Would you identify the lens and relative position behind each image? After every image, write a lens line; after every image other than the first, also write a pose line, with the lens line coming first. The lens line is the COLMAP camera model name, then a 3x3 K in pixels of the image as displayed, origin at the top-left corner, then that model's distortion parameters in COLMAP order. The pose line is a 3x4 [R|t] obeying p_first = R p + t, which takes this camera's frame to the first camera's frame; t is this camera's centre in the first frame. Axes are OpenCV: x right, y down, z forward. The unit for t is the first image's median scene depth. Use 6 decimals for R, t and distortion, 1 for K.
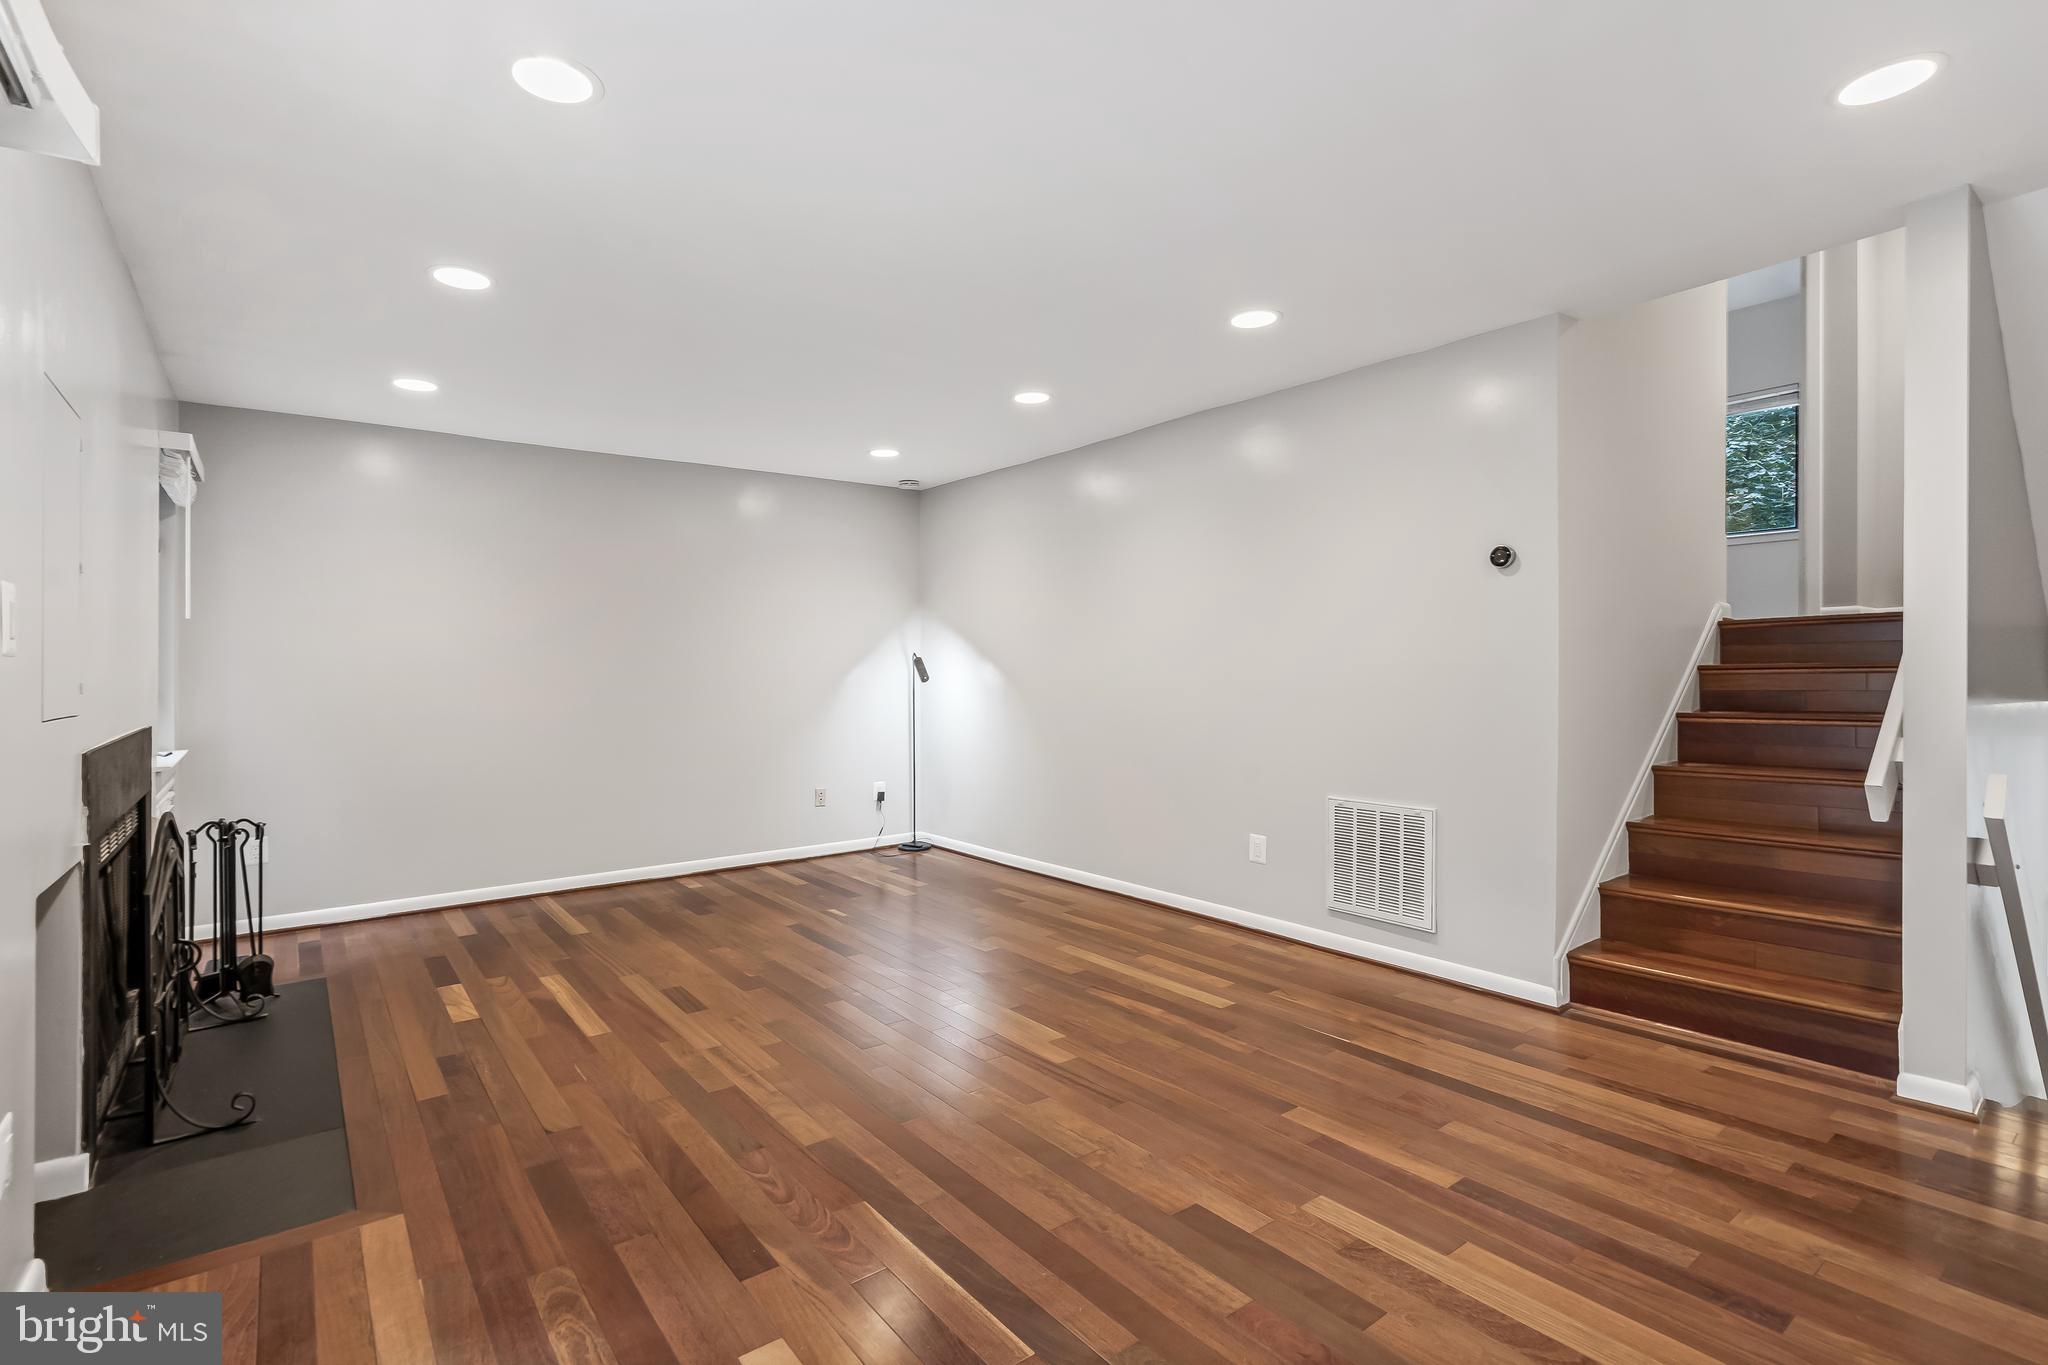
lens RADIAL K [[937.2, 0, 1020.3], [0, 937.2, 674.9], [0, 0, 1]] dist [-0.002879, 0.002517]
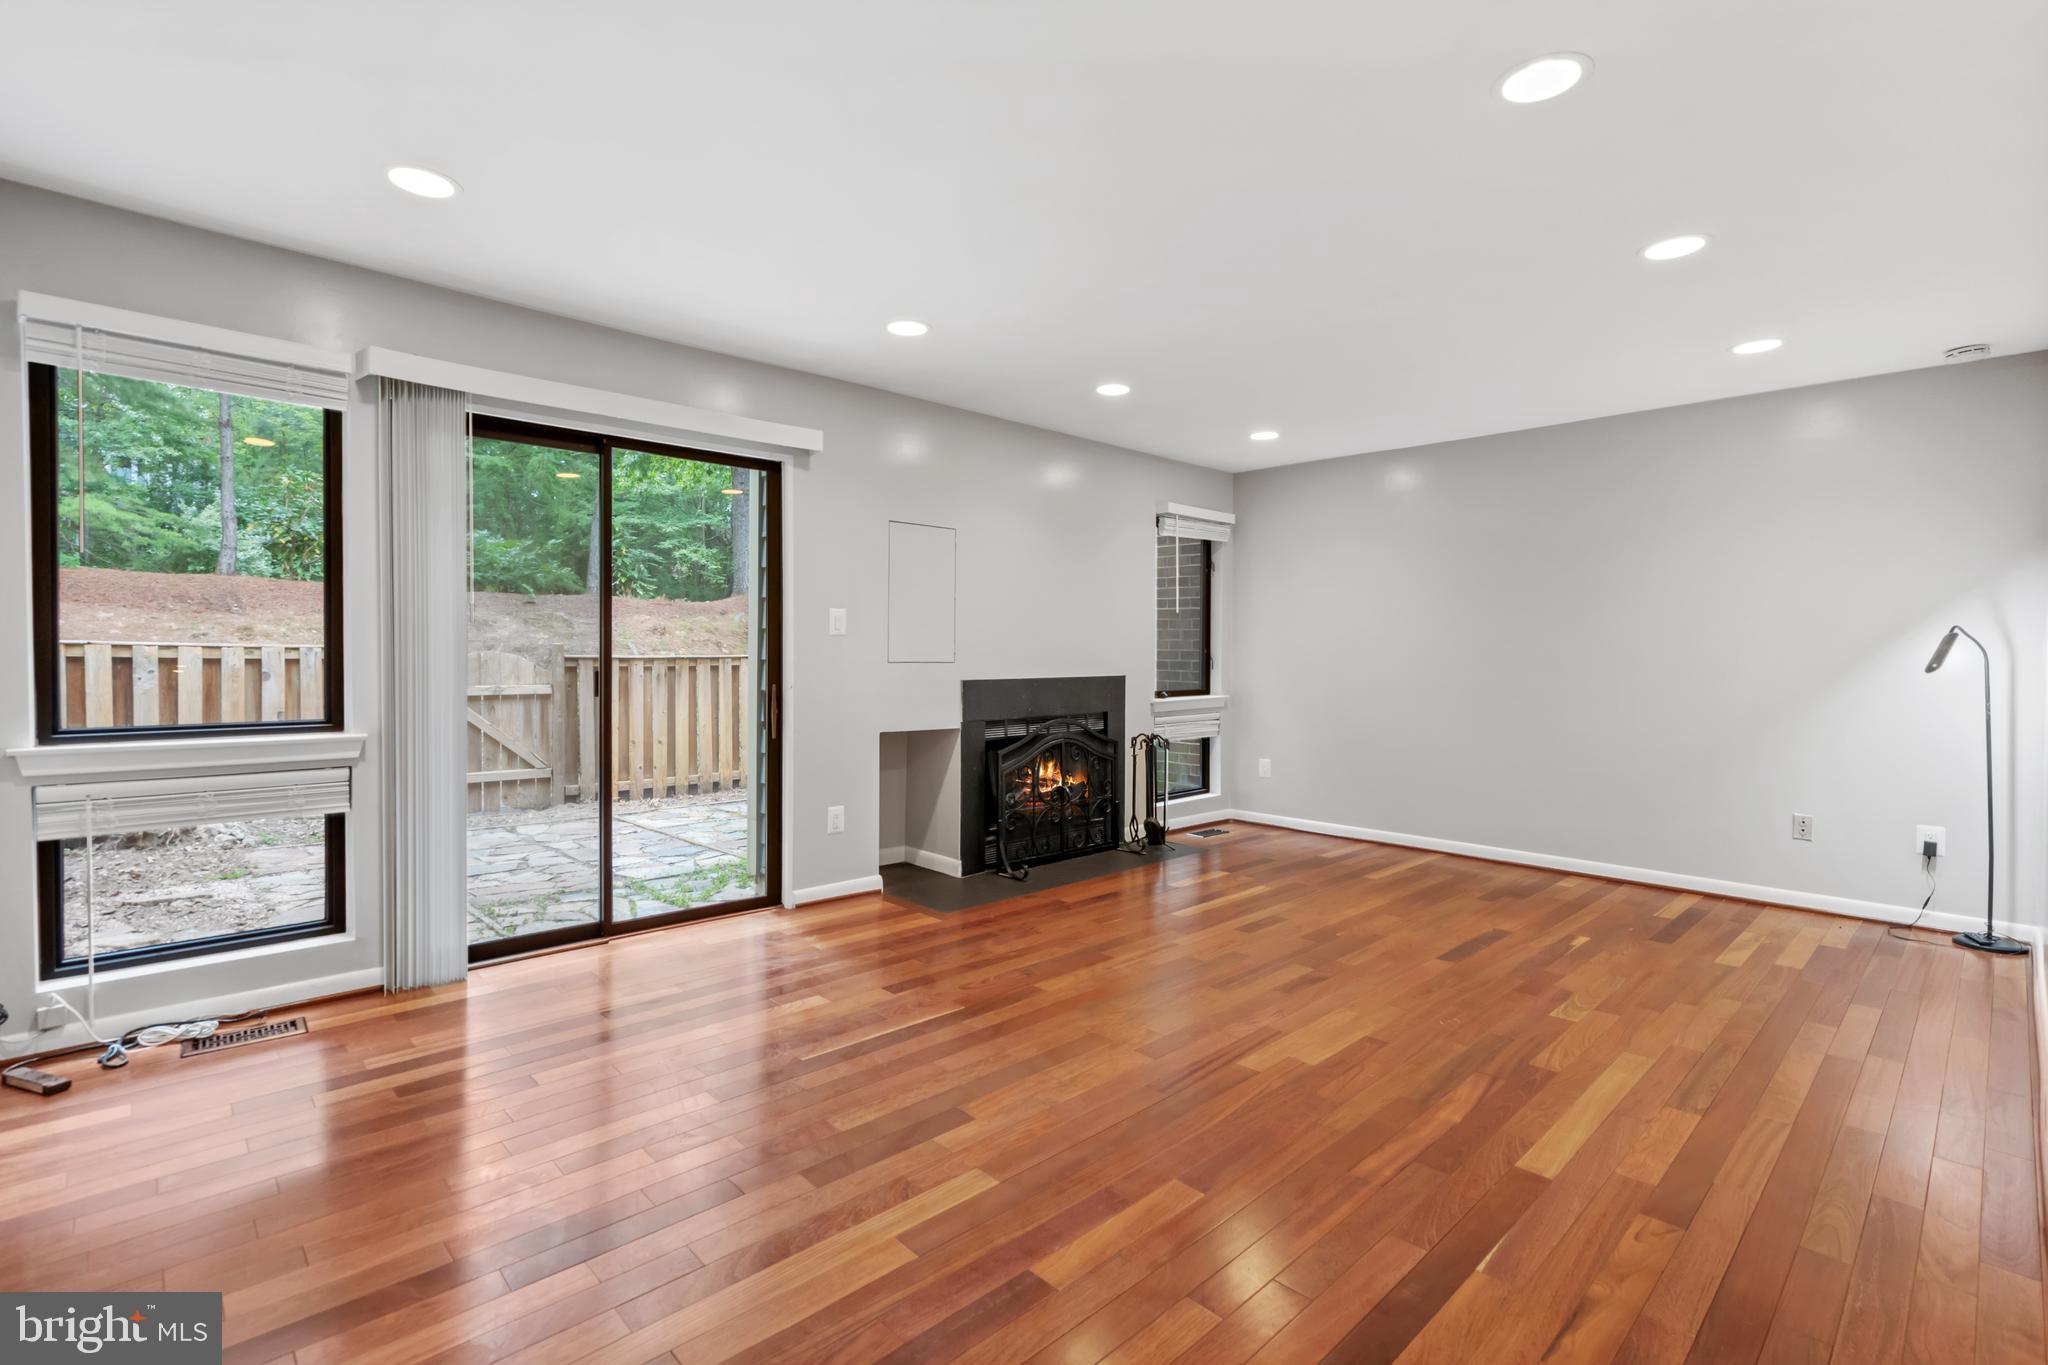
lens RADIAL K [[937.2, 0, 1004.8], [0, 937.2, 664.9], [0, 0, 1]] dist [-0.002879, 0.002517]
pose [[0.114515, 0.022217, -0.993173, 0.815974], [-0.015693, 0.999666, 0.020553, -0.000661], [0.993298, 0.013232, 0.114825, 0.567781]]
